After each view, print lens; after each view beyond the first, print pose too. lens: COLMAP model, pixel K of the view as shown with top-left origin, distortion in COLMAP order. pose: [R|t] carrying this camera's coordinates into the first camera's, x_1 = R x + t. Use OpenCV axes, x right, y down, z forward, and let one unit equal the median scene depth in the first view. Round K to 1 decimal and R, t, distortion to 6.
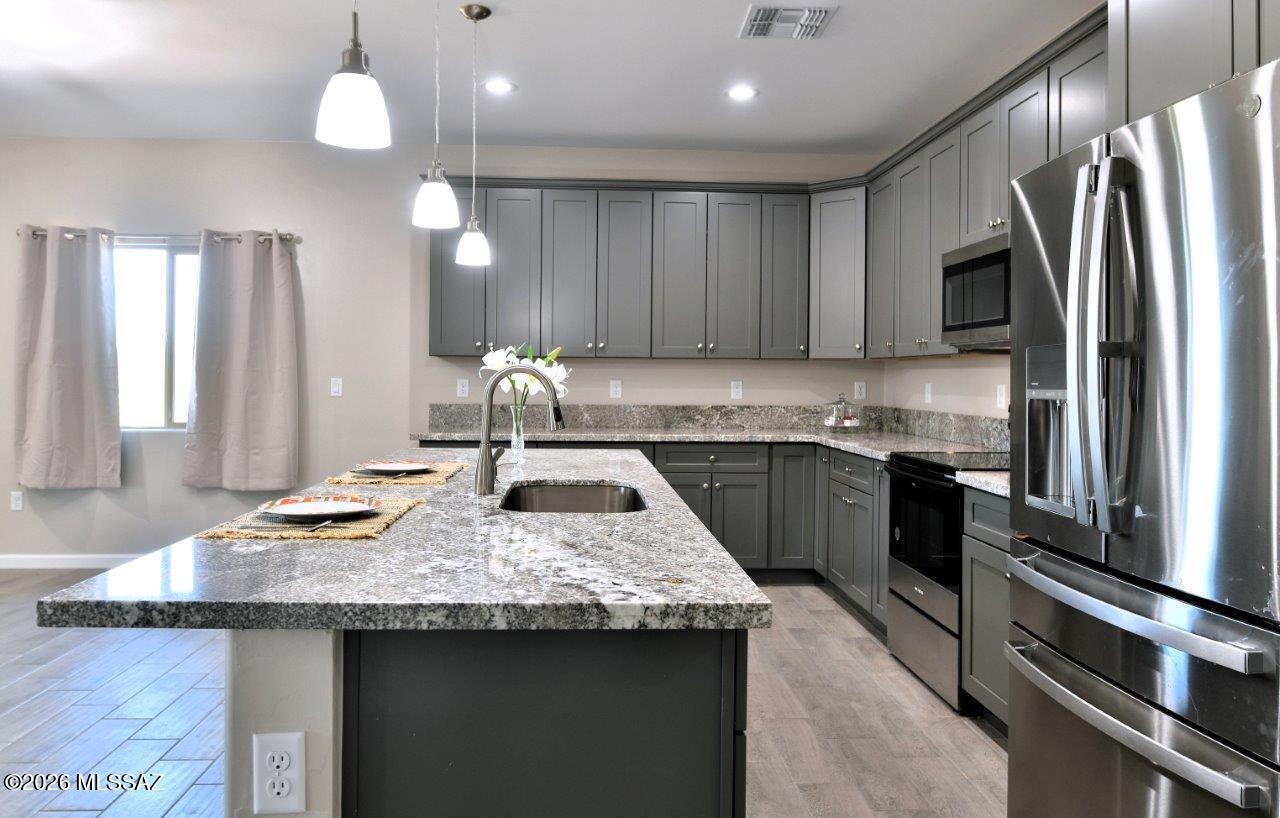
lens RADIAL K [[891.3, 0, 635.4], [0, 891.3, 379.1], [0, 0, 1]] dist [-0.010525, -0.003185]
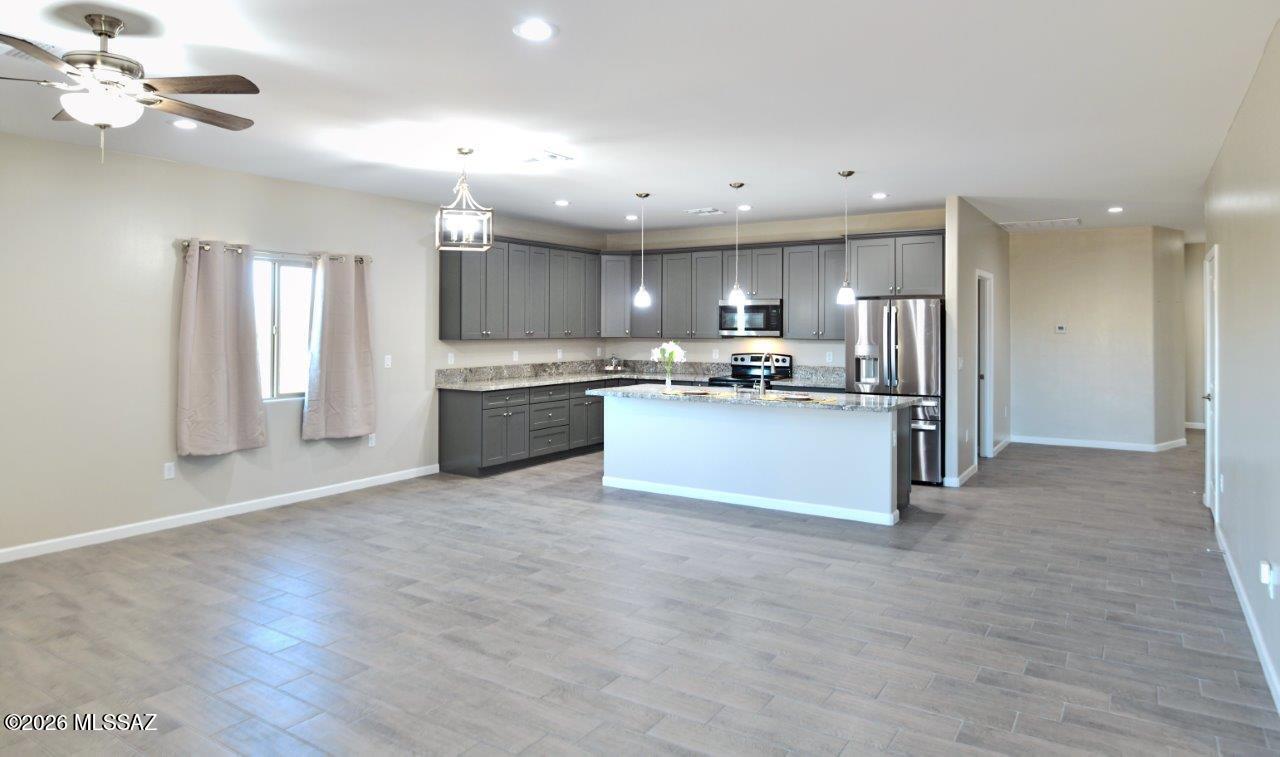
lens RADIAL K [[784.9, 0, 646.8], [0, 784.9, 329.2], [0, 0, 1]] dist [-0.002355, -0.001289]
pose [[0.586316, -0.009819, 0.810023, -1.247434], [0.004951, 0.999951, 0.008538, -0.058848], [-0.810067, -0.000995, 0.586336, -0.126367]]
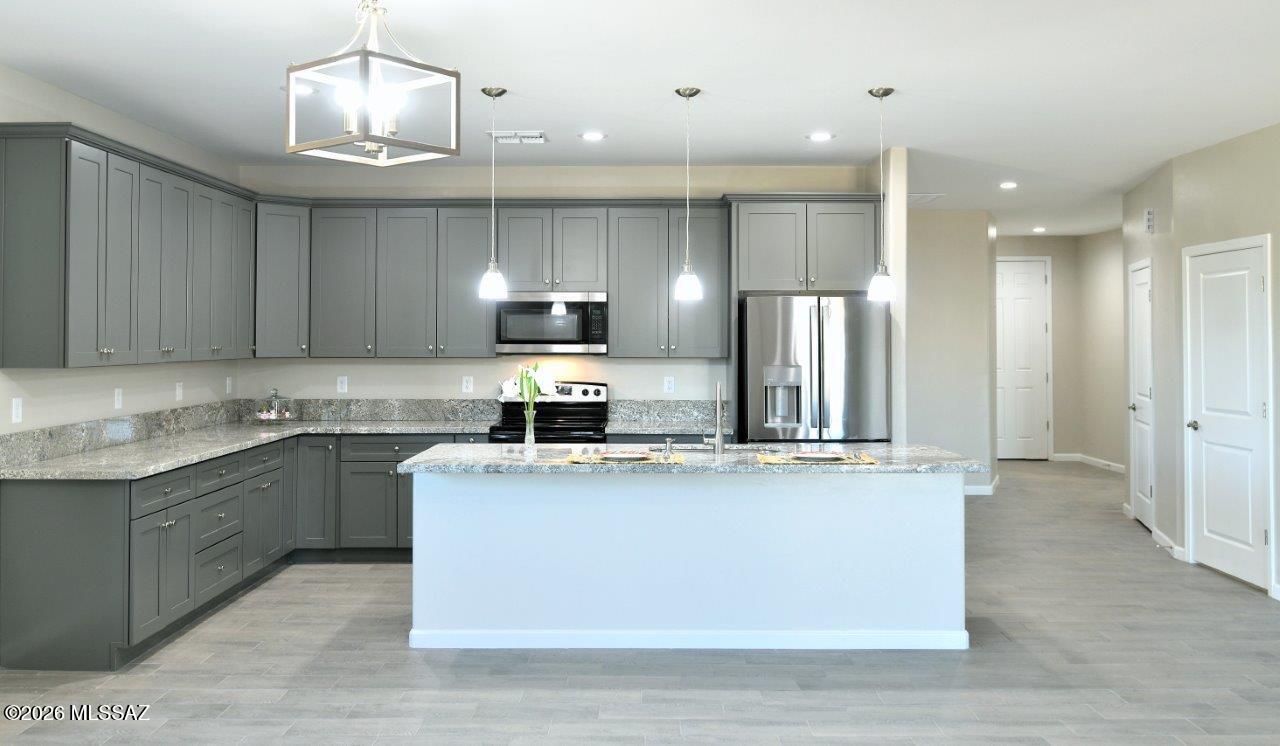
lens RADIAL K [[1112.8, 0, 648.0], [0, 1112.8, 322.3], [0, 0, 1]] dist [0.008032, 0.000365]
pose [[0.061185, 0.005647, 0.998110, -1.167644], [0.001697, 0.999982, -0.005762, -0.059866], [-0.998125, 0.002047, 0.061174, 0.482241]]
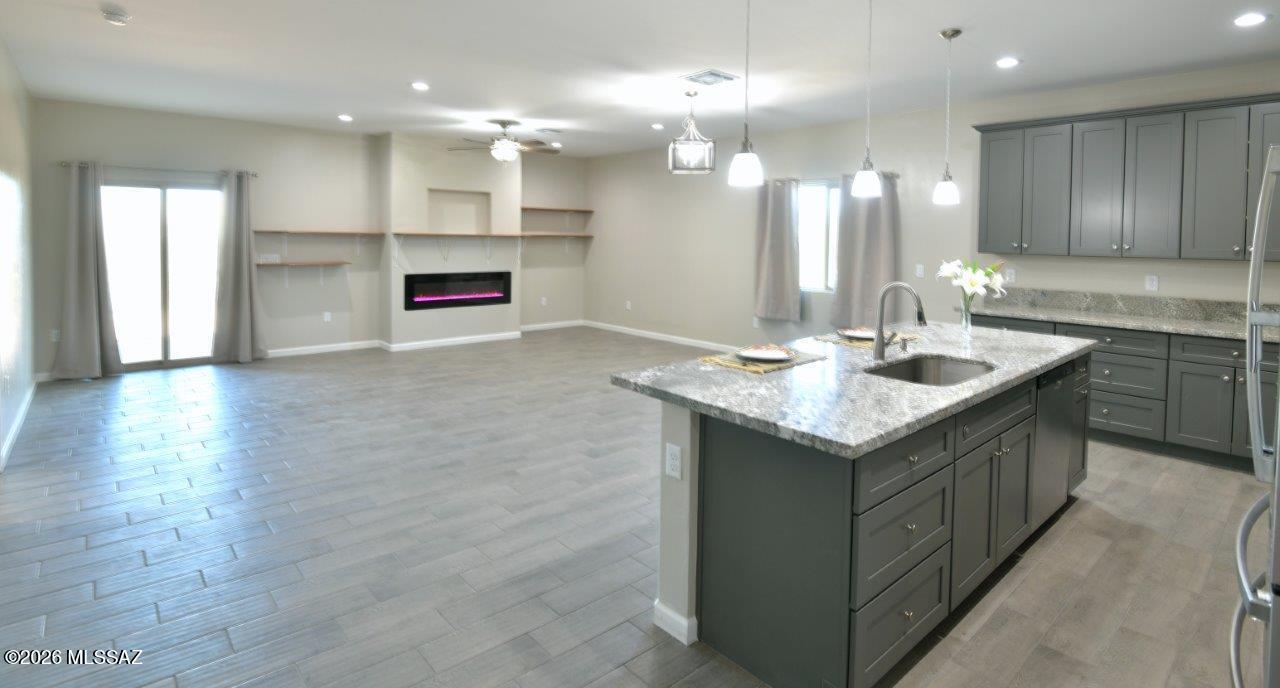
lens RADIAL K [[623.8, 0, 634.4], [0, 623.8, 253.8], [0, 0, 1]] dist [-0.017672, -0.002746]
pose [[0.608040, 0.023285, -0.793565, 0.228848], [-0.008550, 0.999704, 0.022782, -0.044094], [0.793860, -0.007067, 0.608059, -0.035649]]
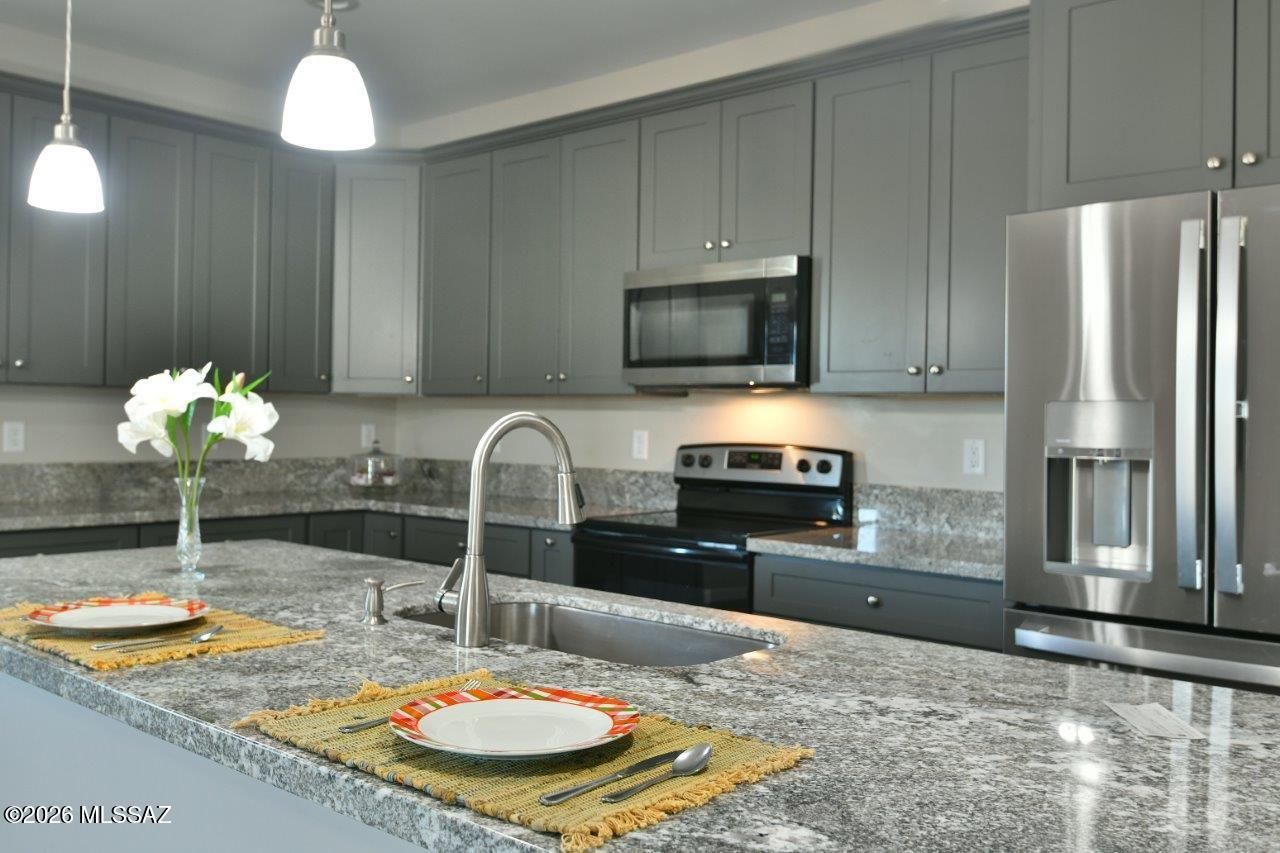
lens RADIAL K [[1106.7, 0, 637.2], [0, 1106.7, 417.4], [0, 0, 1]] dist [0.007945, -0.007812]
pose [[0.701392, 0.004769, 0.712760, -0.284812], [-0.008025, 0.999967, 0.001207, -0.006718], [-0.712730, -0.006566, 0.701407, 0.213078]]
